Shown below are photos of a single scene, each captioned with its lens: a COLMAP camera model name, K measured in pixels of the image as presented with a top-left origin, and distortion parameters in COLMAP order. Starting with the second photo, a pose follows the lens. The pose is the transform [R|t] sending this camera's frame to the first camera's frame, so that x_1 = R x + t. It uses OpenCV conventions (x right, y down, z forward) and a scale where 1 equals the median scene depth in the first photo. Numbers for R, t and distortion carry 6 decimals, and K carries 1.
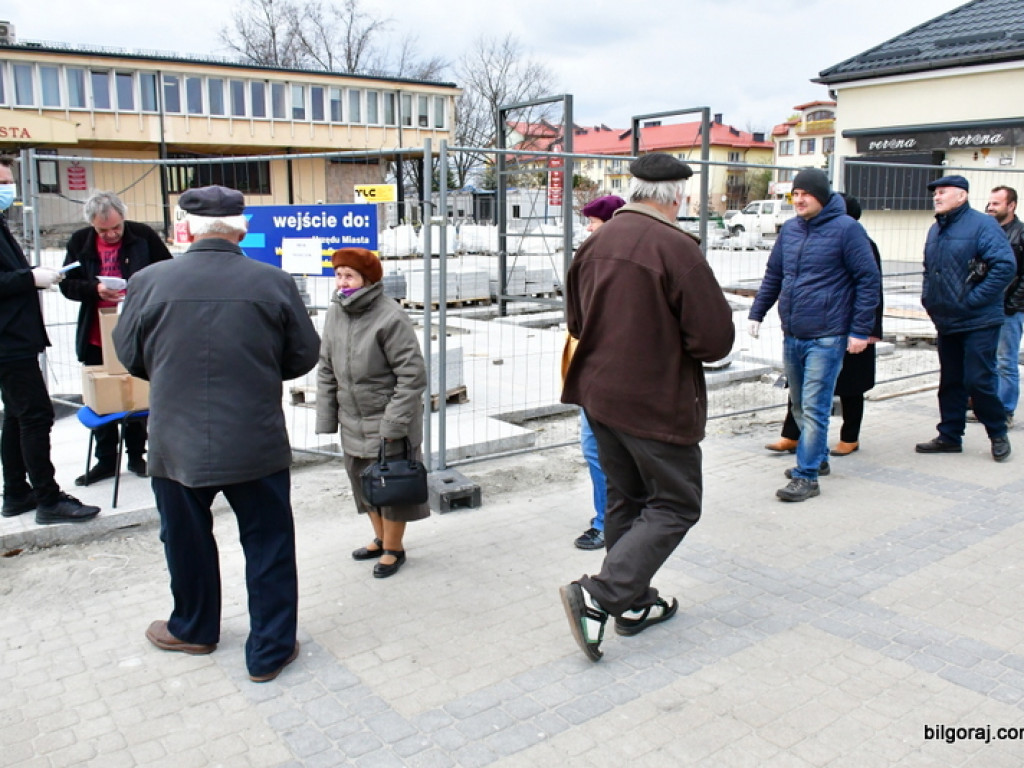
lens RADIAL K [[881.0, 0, 512.6], [0, 881.0, 383.1], [0, 0, 1]] dist [-0.033123, -0.029601]
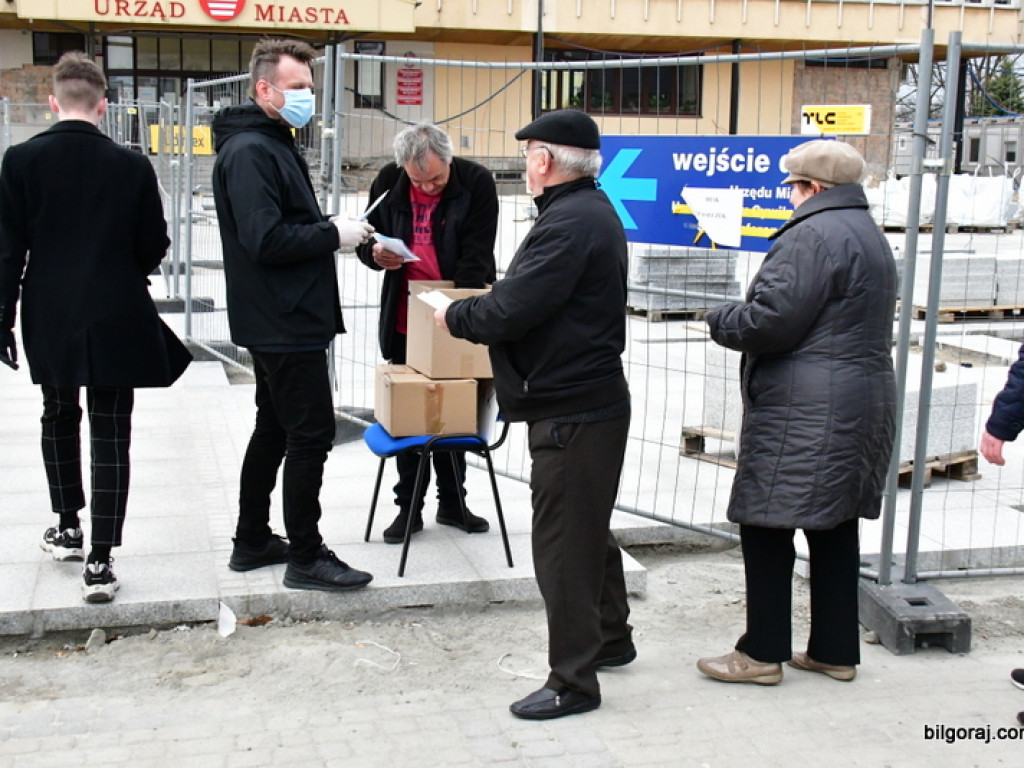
lens RADIAL K [[1508.0, 0, 515.4], [0, 1508.0, 388.6], [0, 0, 1]] dist [0.008276, 0.000000]
pose [[0.926103, 0.077804, -0.369162, 0.038238], [-0.090541, 0.995743, -0.017276, 0.009181], [0.366246, 0.049424, 0.929205, -0.048305]]
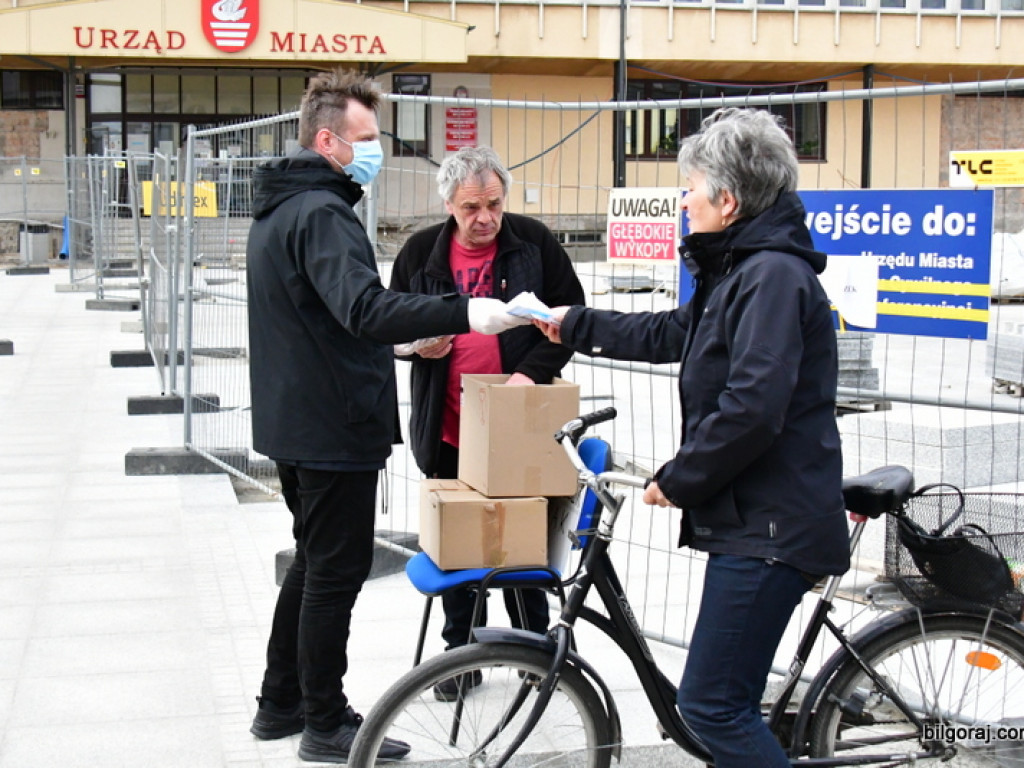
lens RADIAL K [[1897.2, 0, 517.7], [0, 1897.2, 384.3], [0, 0, 1]] dist [-0.003500, 0.000000]
pose [[0.910632, 0.046189, -0.410628, 0.040509], [-0.084665, 0.993506, -0.076005, 0.006529], [0.404451, 0.103978, 0.908630, -0.053327]]
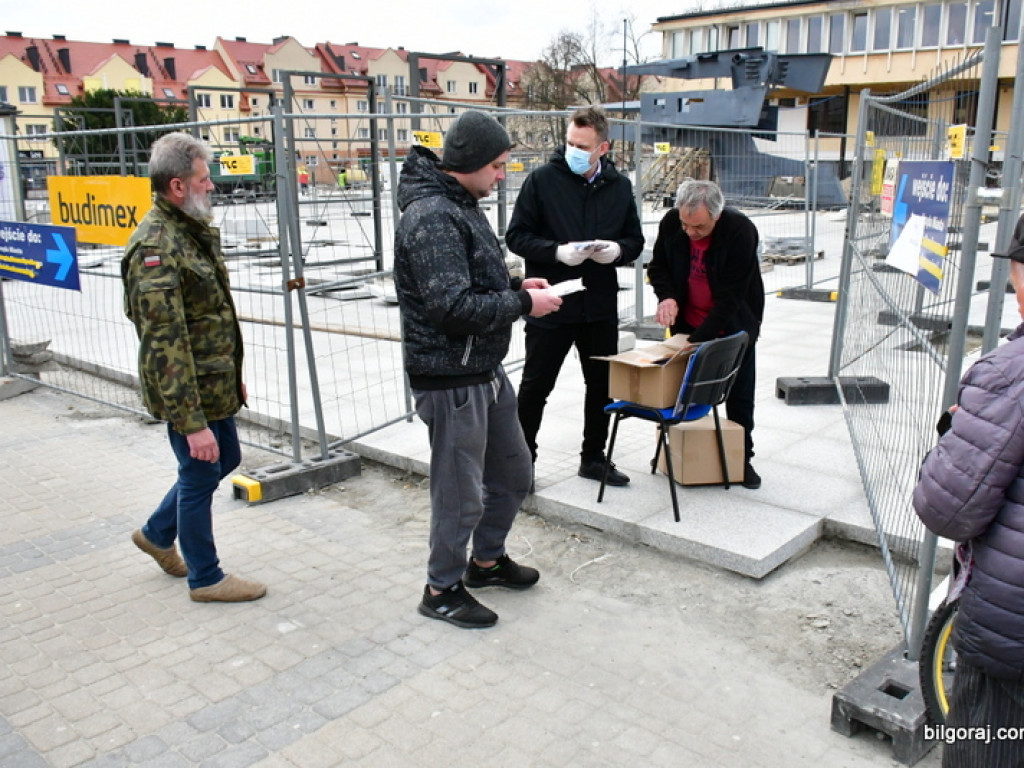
lens RADIAL K [[904.2, 0, 510.0], [0, 904.2, 381.9], [0, 0, 1]] dist [-0.018295, -0.031521]
pose [[0.201027, 0.233543, -0.951339, 0.329036], [-0.173712, 0.964272, 0.200011, -0.126737], [0.964060, 0.125052, 0.234414, 0.582335]]
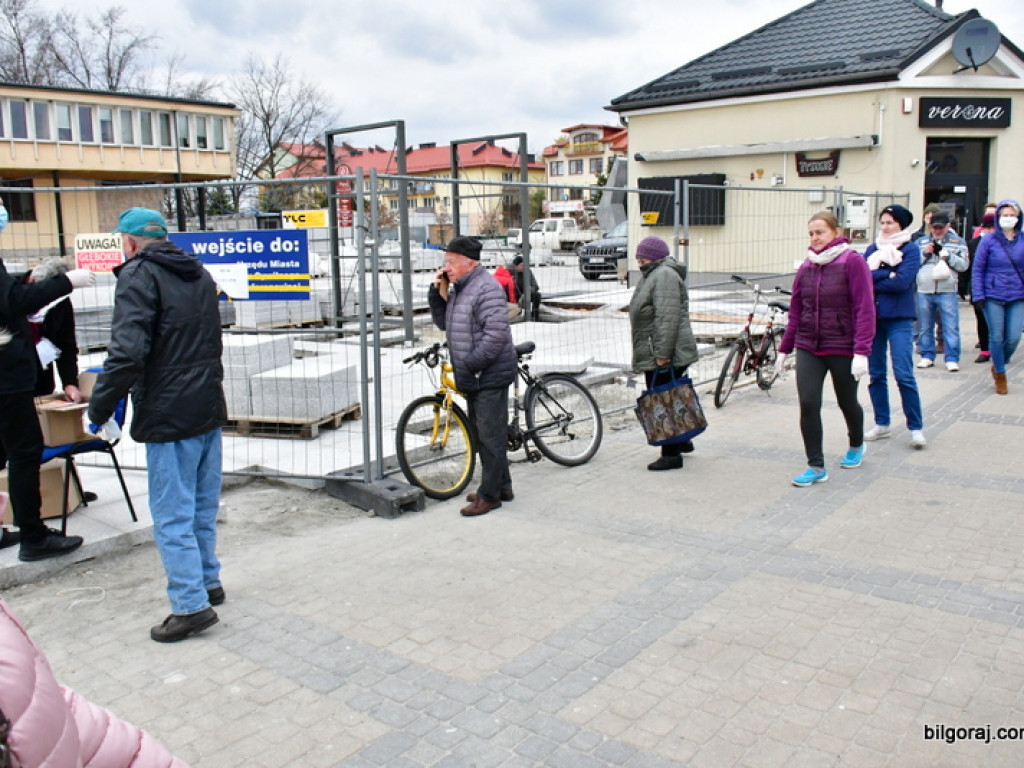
lens RADIAL K [[881.0, 0, 515.5], [0, 881.0, 383.8], [0, 0, 1]] dist [-0.033123, -0.029601]
pose [[0.967418, -0.058169, 0.246411, -0.170411], [0.063465, 0.997891, -0.013600, 0.008673], [-0.245100, 0.028795, 0.969070, -0.061566]]
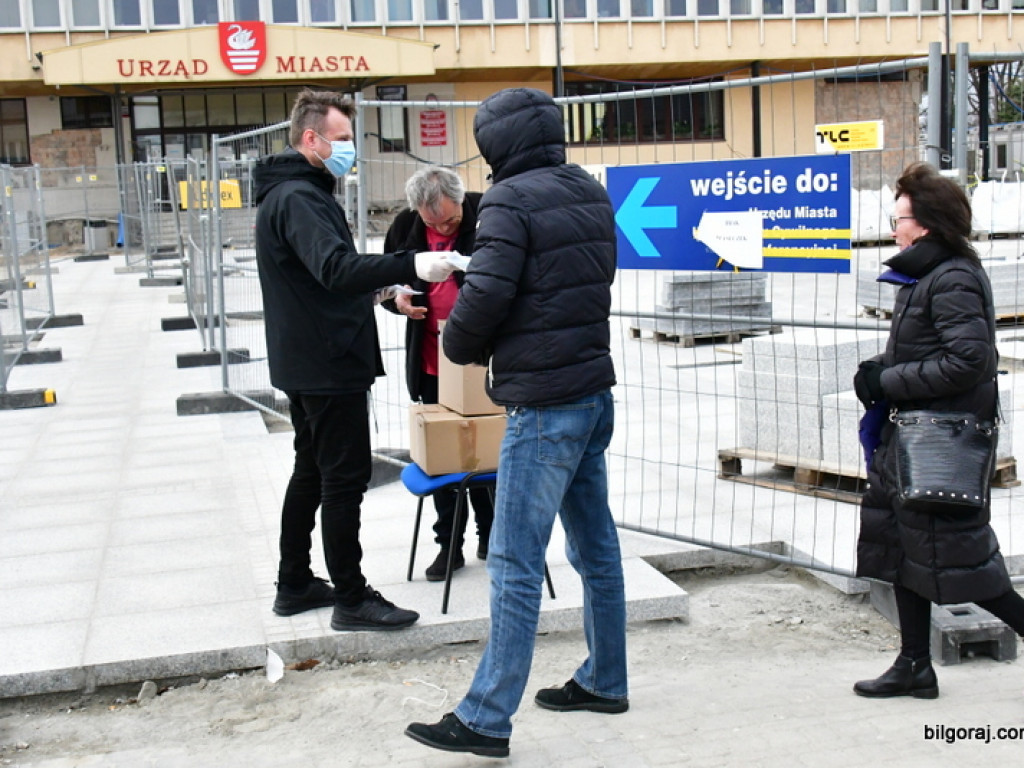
lens RADIAL K [[1508.0, 0, 514.9], [0, 1508.0, 385.7], [0, 0, 1]] dist [0.008276, 0.000000]
pose [[0.918627, 0.016169, -0.394794, 0.047240], [-0.034807, 0.998590, -0.040091, 0.009431], [0.393589, 0.050570, 0.917894, -0.055370]]
